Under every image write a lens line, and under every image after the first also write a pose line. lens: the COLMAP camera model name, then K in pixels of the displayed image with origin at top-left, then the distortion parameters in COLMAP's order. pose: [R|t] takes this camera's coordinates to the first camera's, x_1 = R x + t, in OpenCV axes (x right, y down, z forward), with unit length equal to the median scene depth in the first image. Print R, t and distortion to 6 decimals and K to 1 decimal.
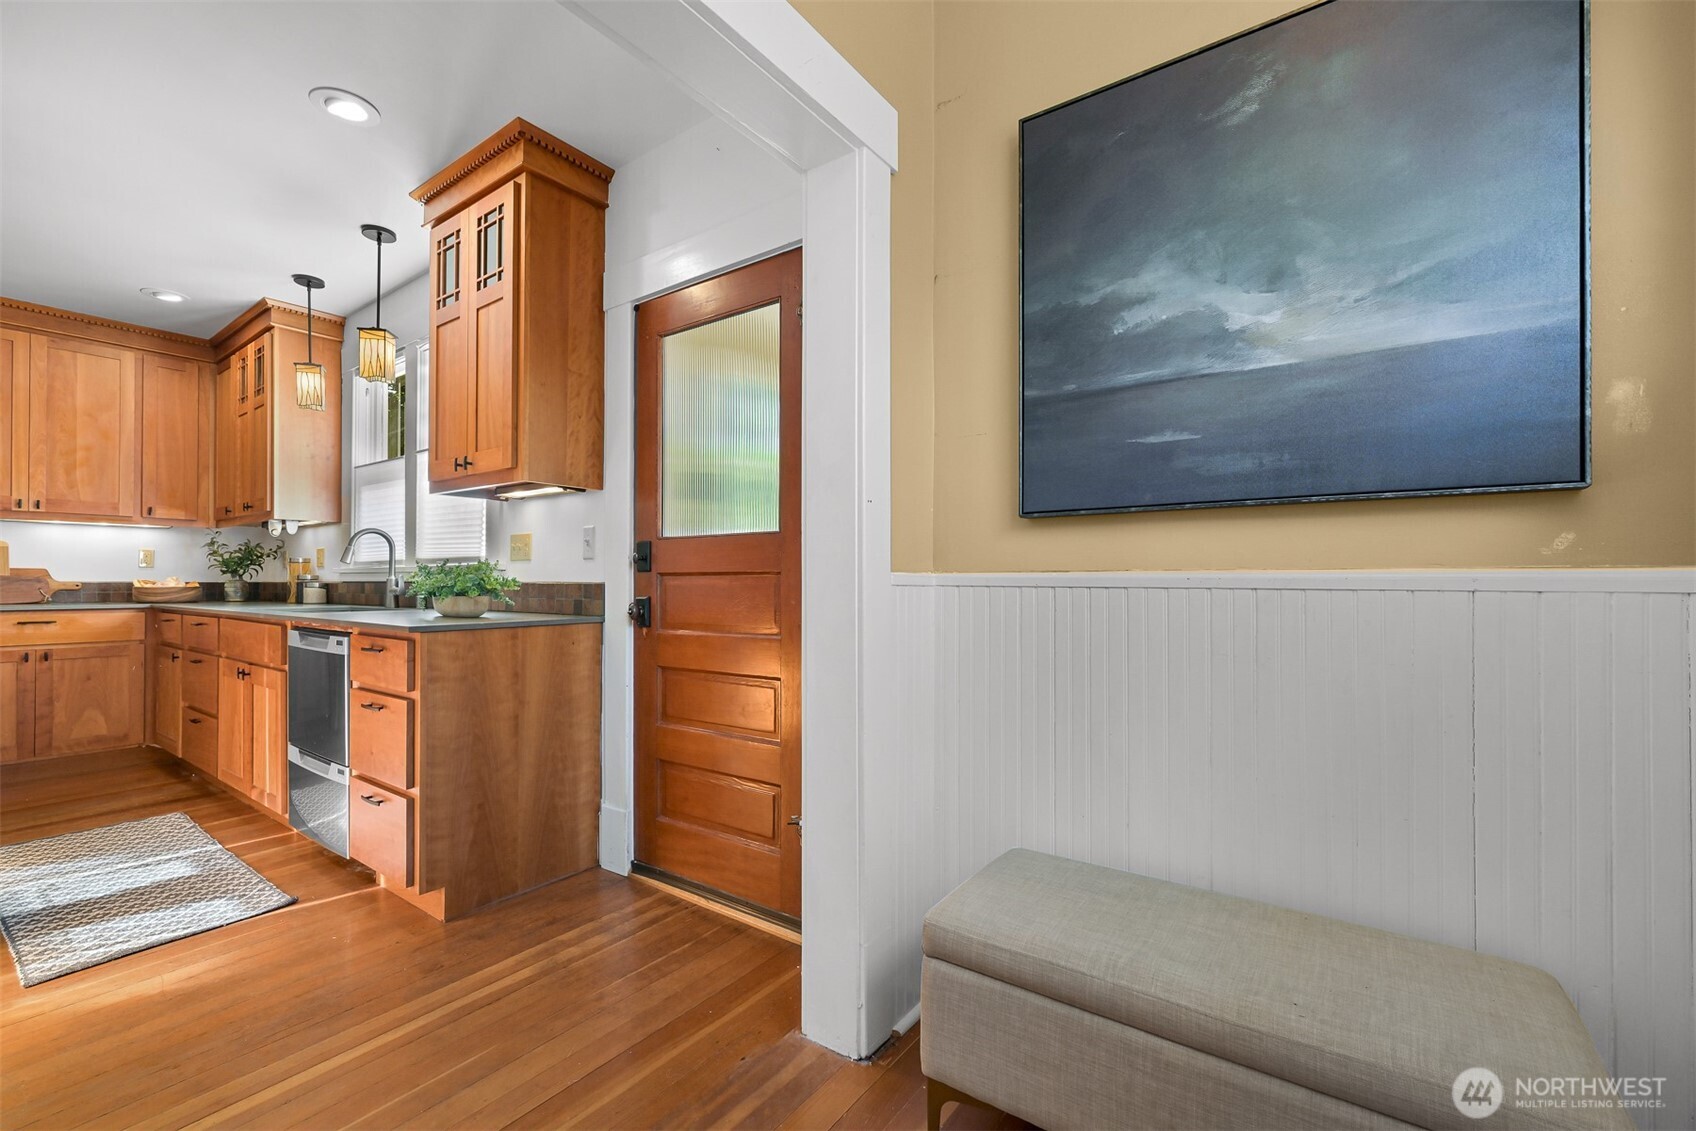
lens RADIAL K [[708.7, 0, 865.6], [0, 708.7, 573.6], [0, 0, 1]] dist [-0.000563, 0.000171]
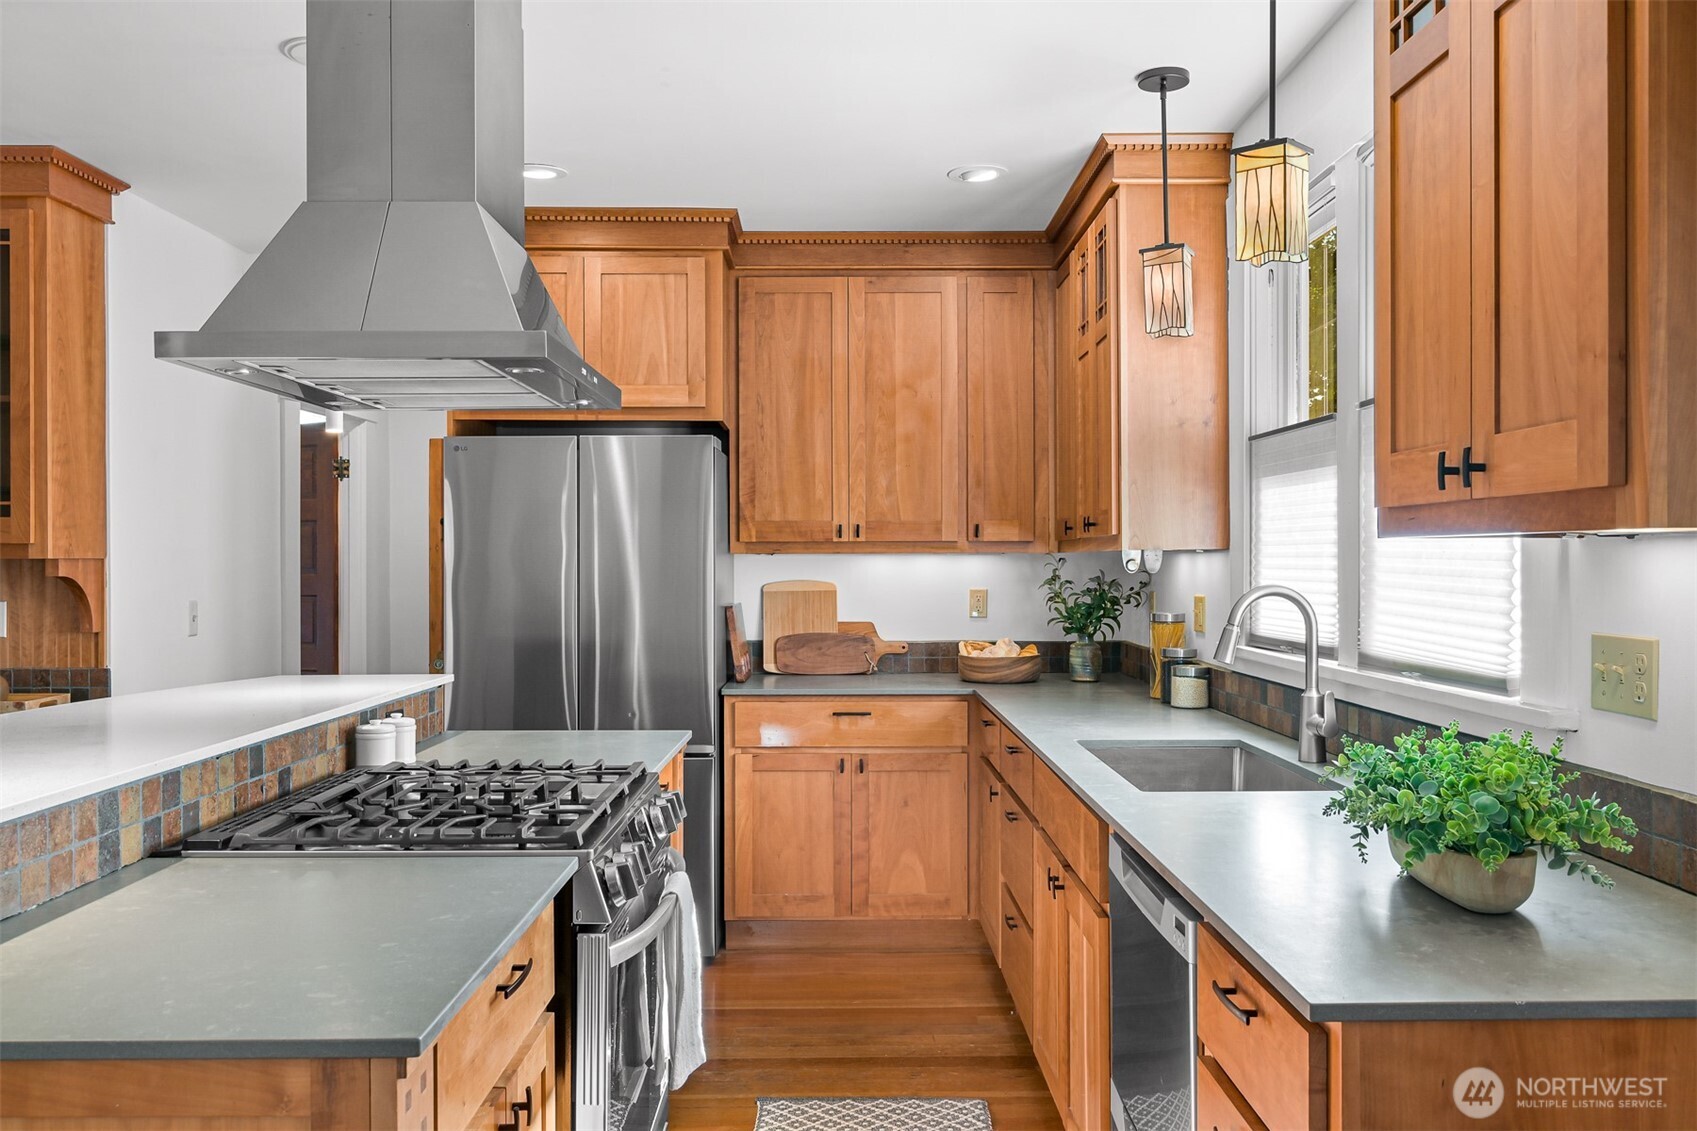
lens RADIAL K [[1357.9, 0, 847.5], [0, 1357.9, 564.7], [0, 0, 1]] dist [0.005072, -0.007062]
pose [[0.586160, 0.000825, -0.810195, -0.134086], [0.012380, 0.999874, 0.009974, -0.078702], [0.810101, -0.015876, 0.586075, 0.239651]]
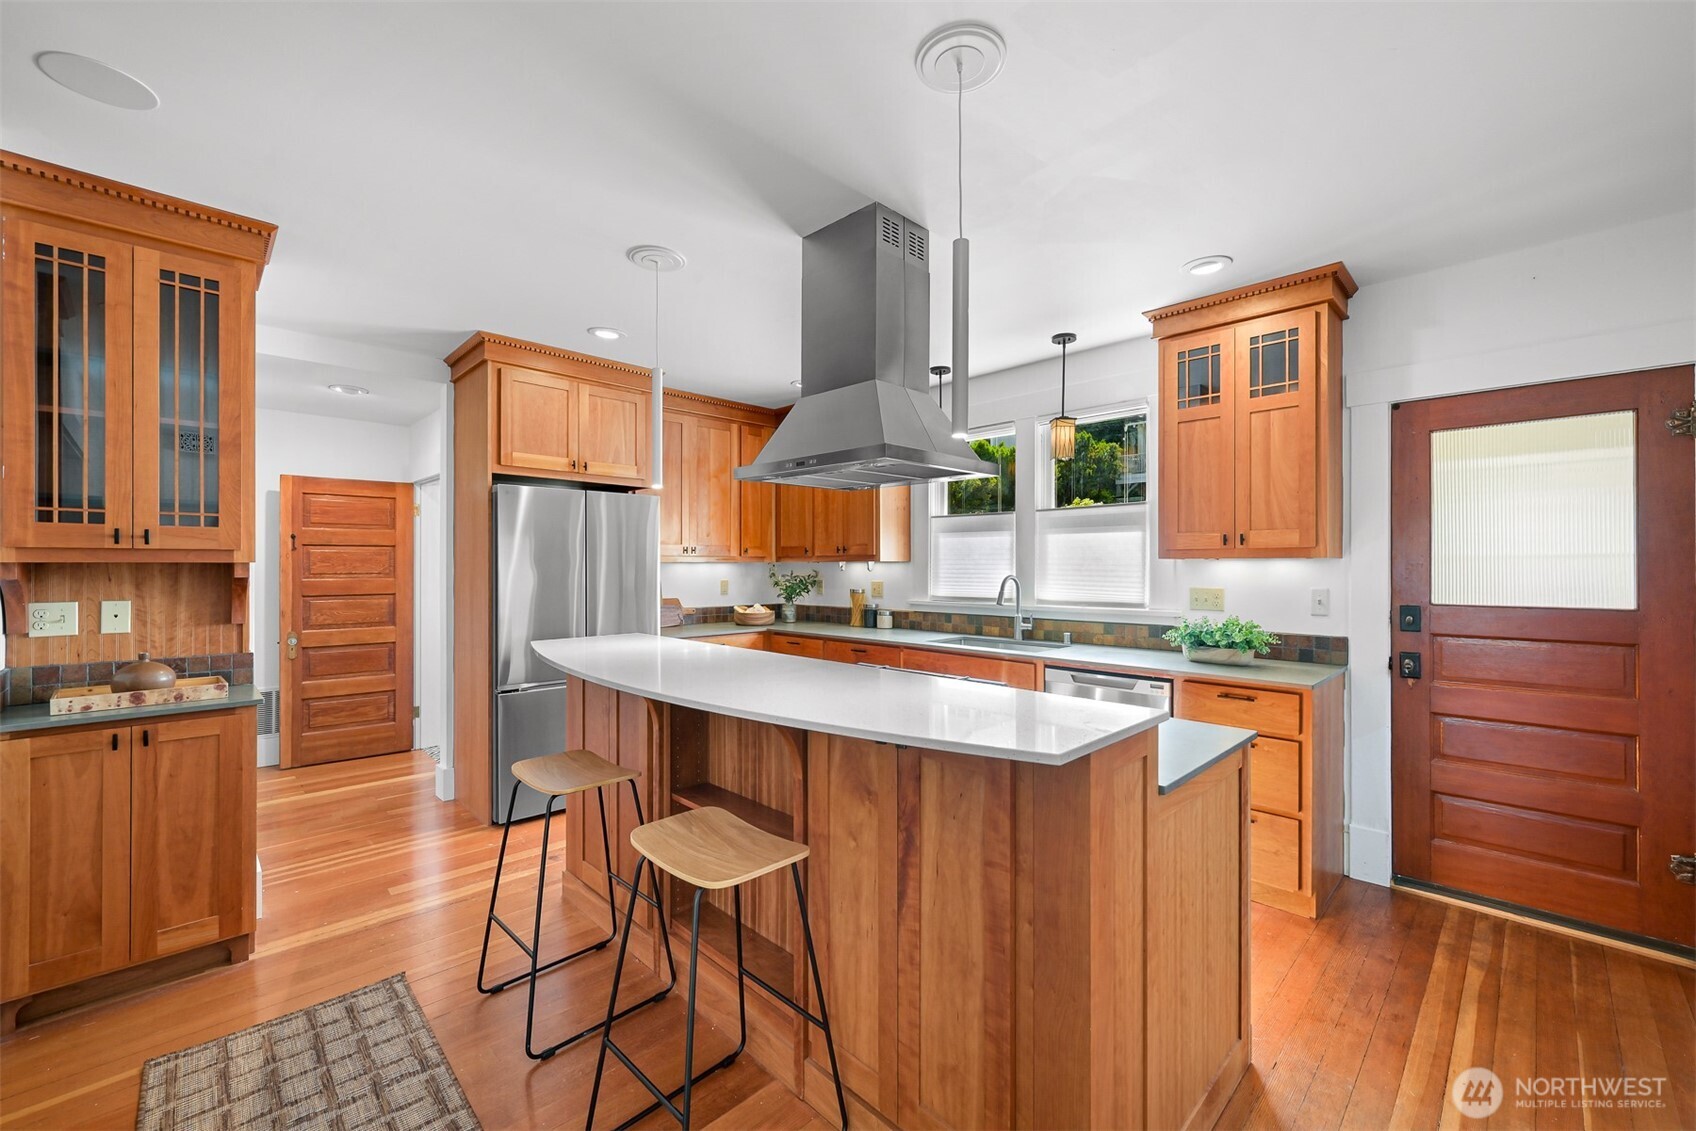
lens RADIAL K [[680.8, 0, 851.4], [0, 680.8, 567.8], [0, 0, 1]] dist [0.000341, 0.000017]
pose [[0.987533, 0.001045, -0.157408, -0.694003], [0.001408, 0.999879, 0.015469, -0.084206], [0.157405, -0.015498, 0.987412, -0.175099]]
